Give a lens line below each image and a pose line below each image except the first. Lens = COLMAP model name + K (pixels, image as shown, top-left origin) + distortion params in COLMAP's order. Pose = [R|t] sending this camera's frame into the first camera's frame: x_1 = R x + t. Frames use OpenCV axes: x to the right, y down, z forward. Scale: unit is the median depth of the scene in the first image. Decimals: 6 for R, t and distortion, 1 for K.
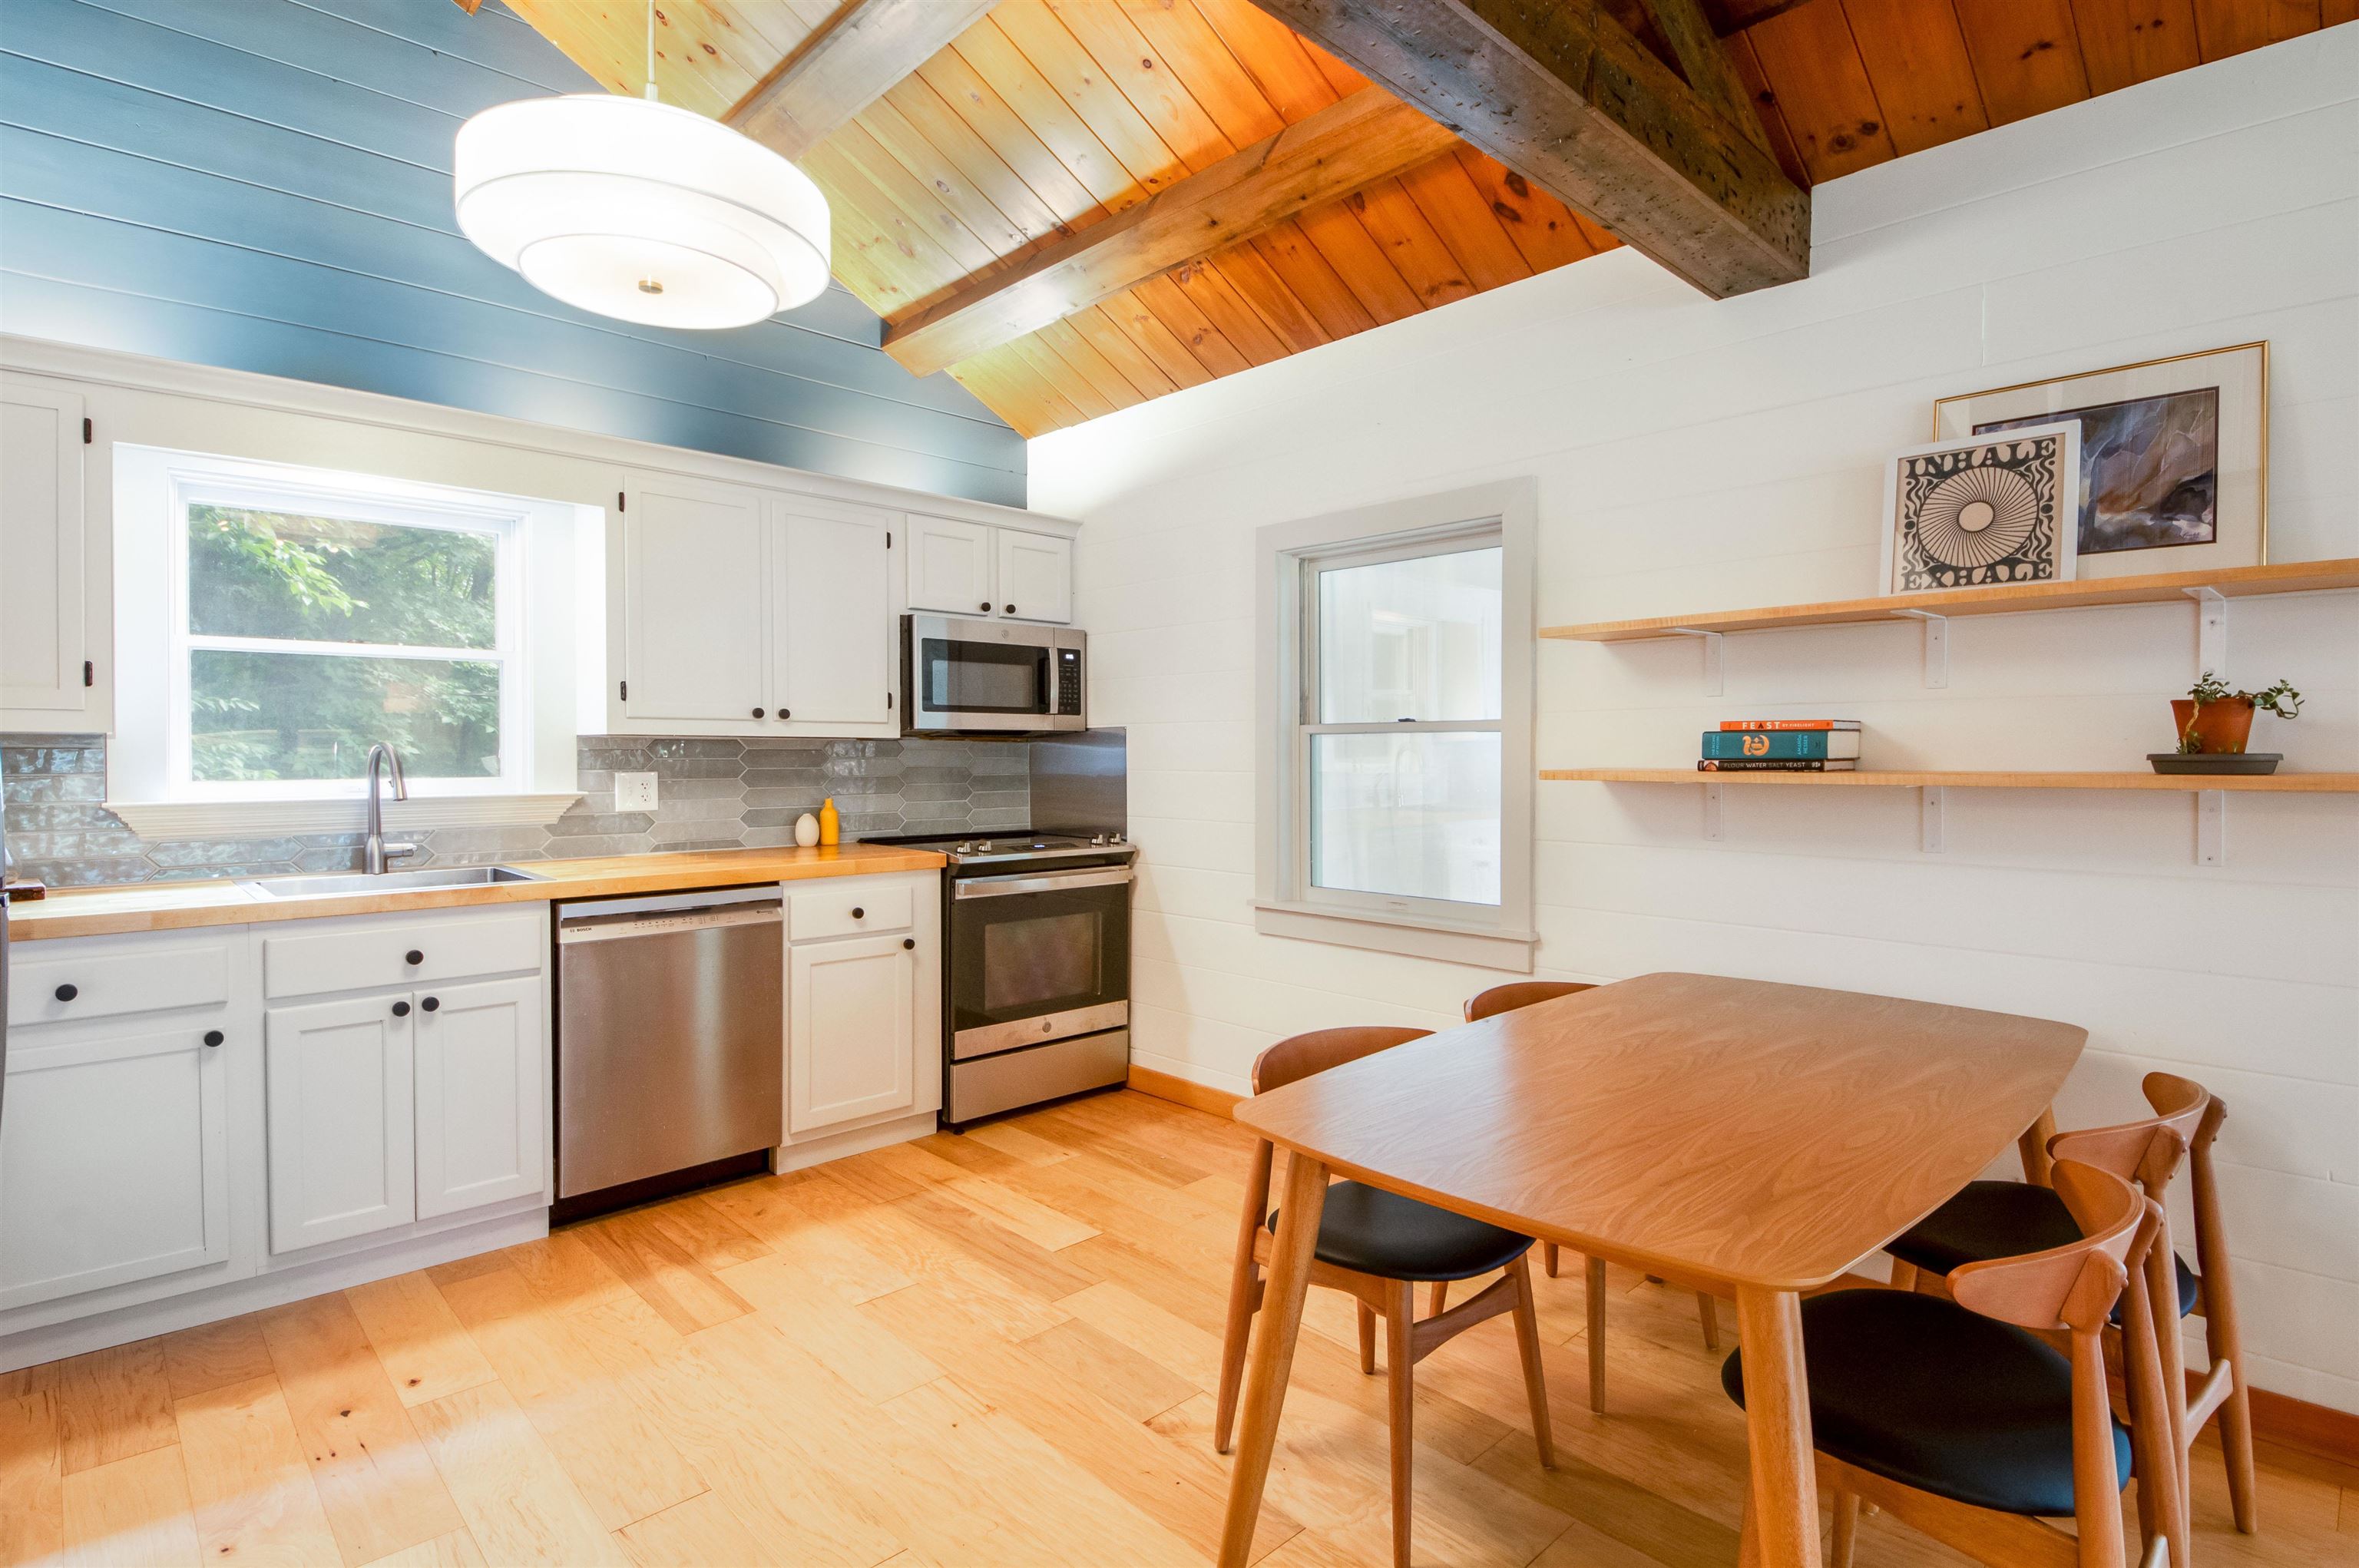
lens RADIAL K [[1160.3, 0, 1213.0], [0, 1160.3, 769.7], [0, 0, 1]] dist [0.014060, -0.014228]
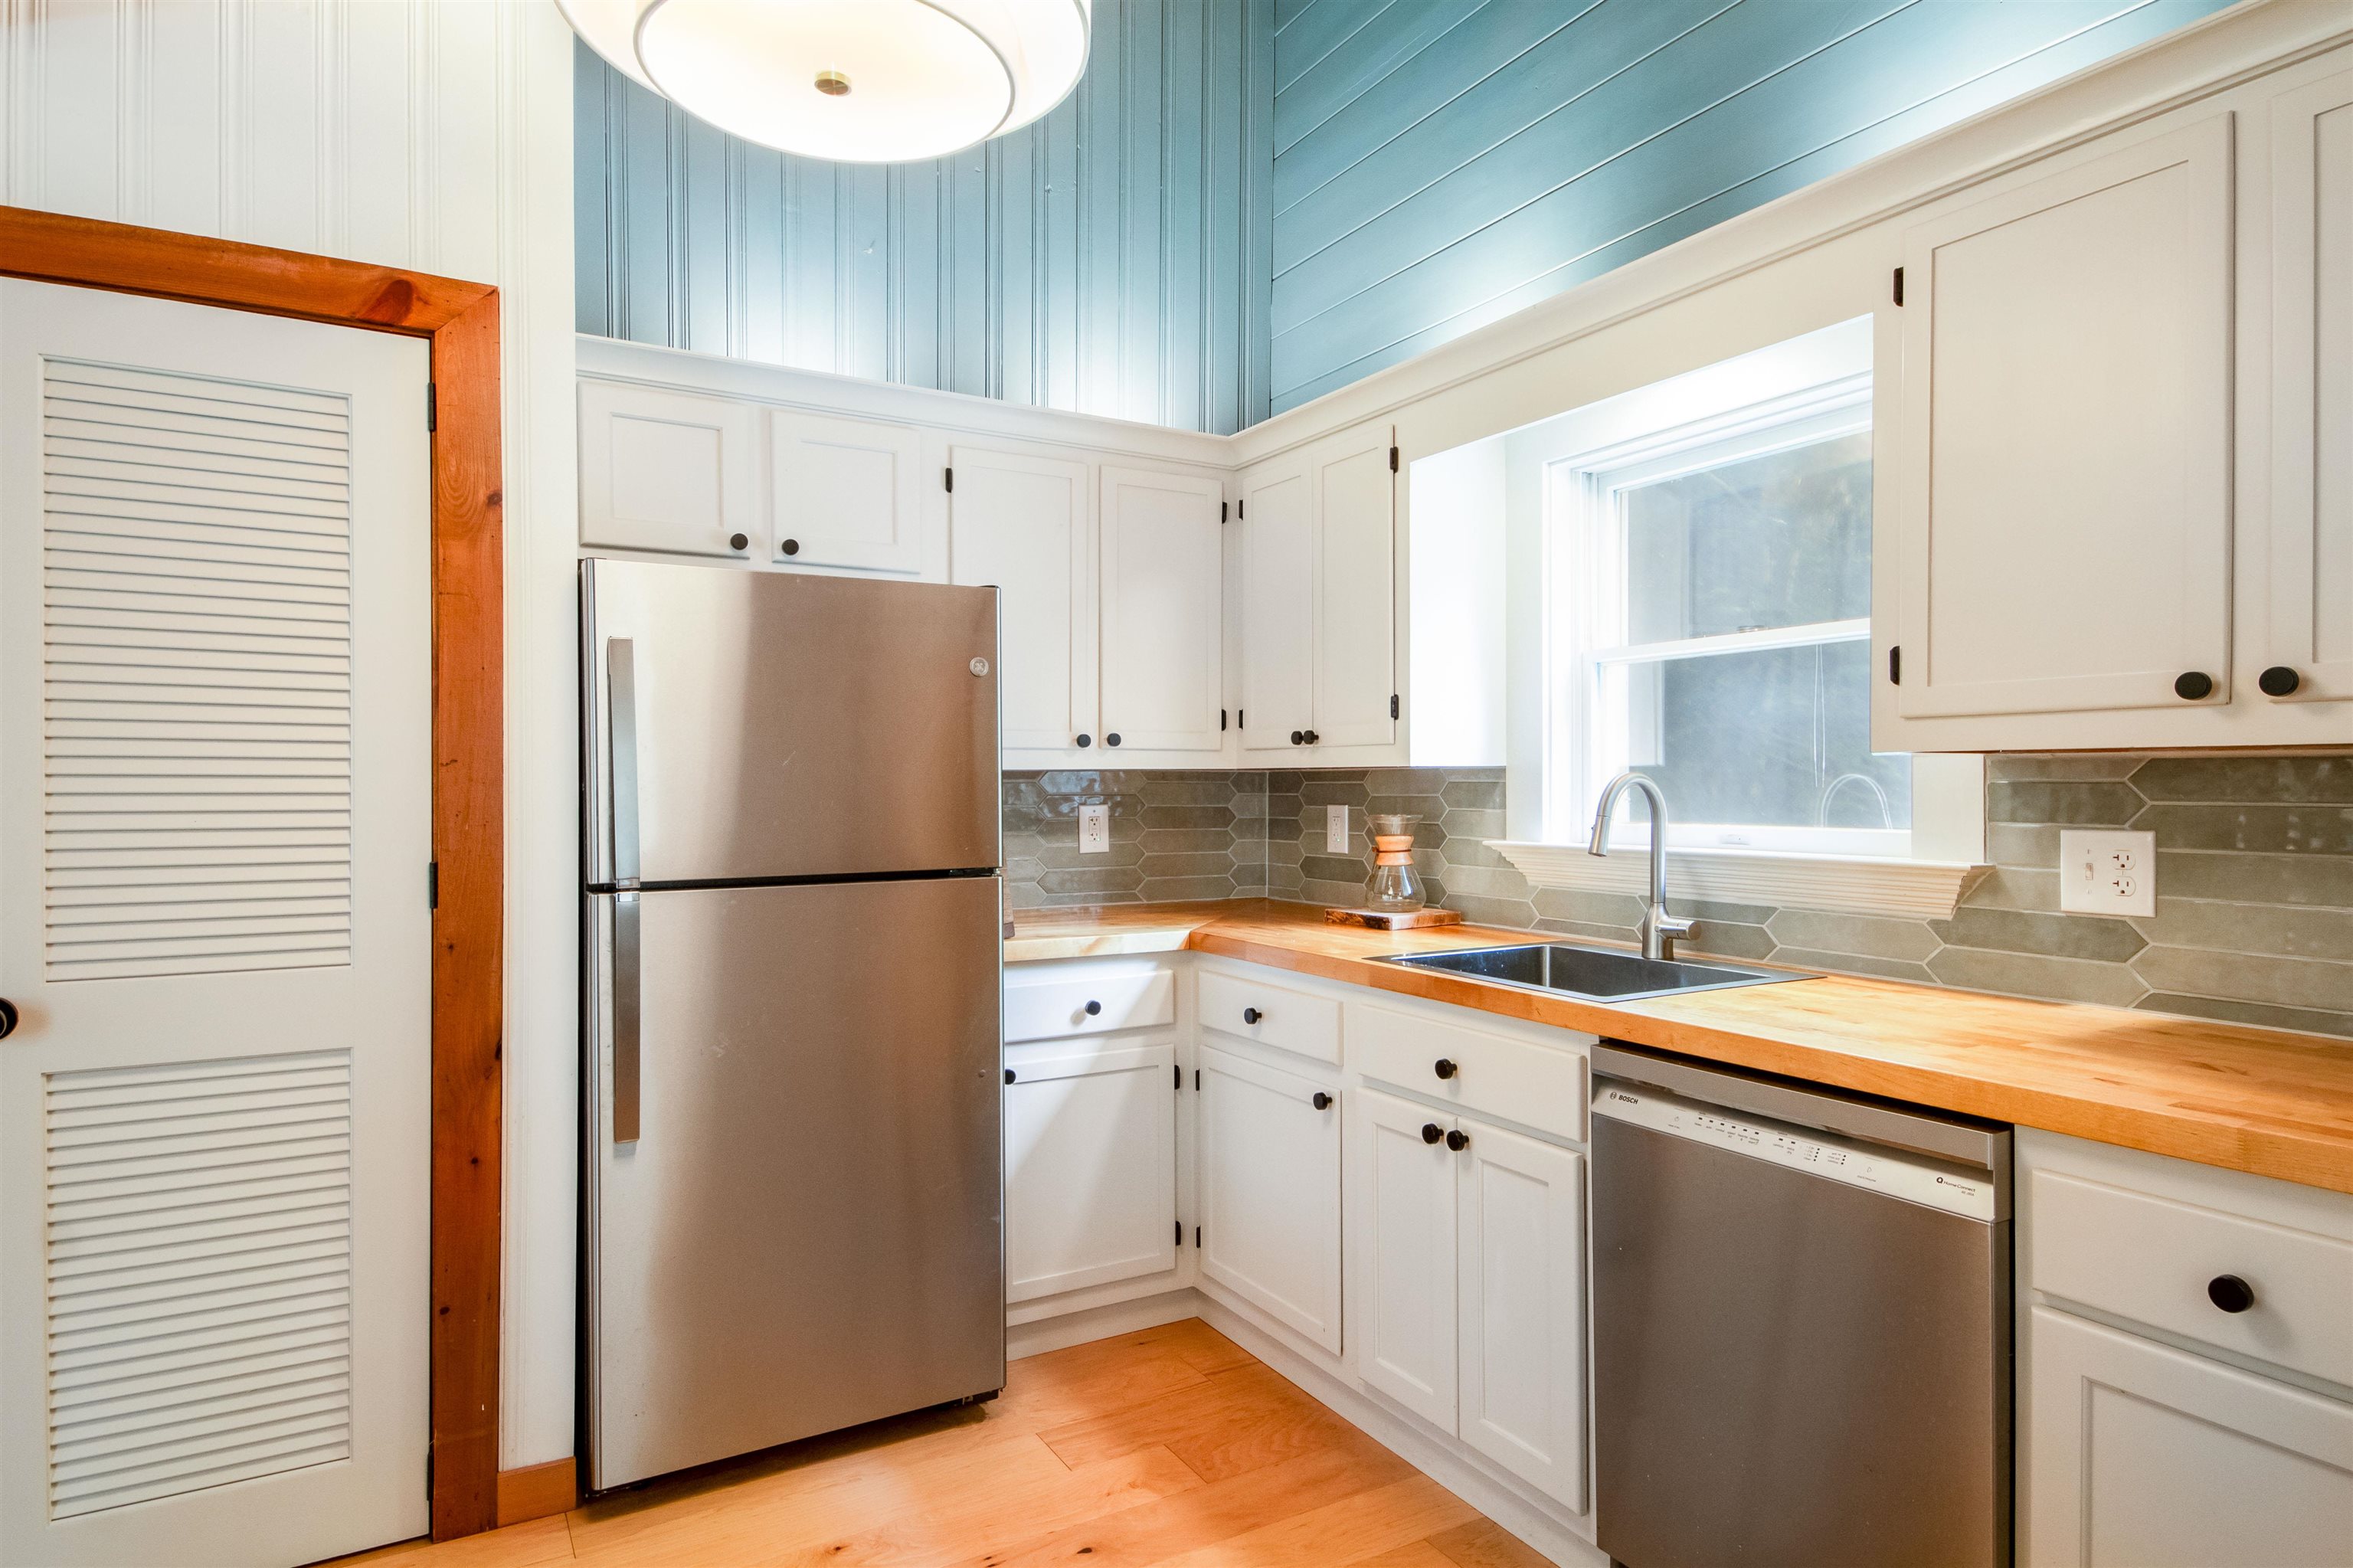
lens RADIAL K [[1327.0, 0, 1163.5], [0, 1327.0, 789.8], [0, 0, 1]] dist [0.017743, -0.001962]
pose [[-0.260488, 0.006883, -0.965452, 0.118800], [-0.011998, 0.999874, 0.010366, -0.015030], [0.965402, 0.014284, -0.260373, 0.777971]]
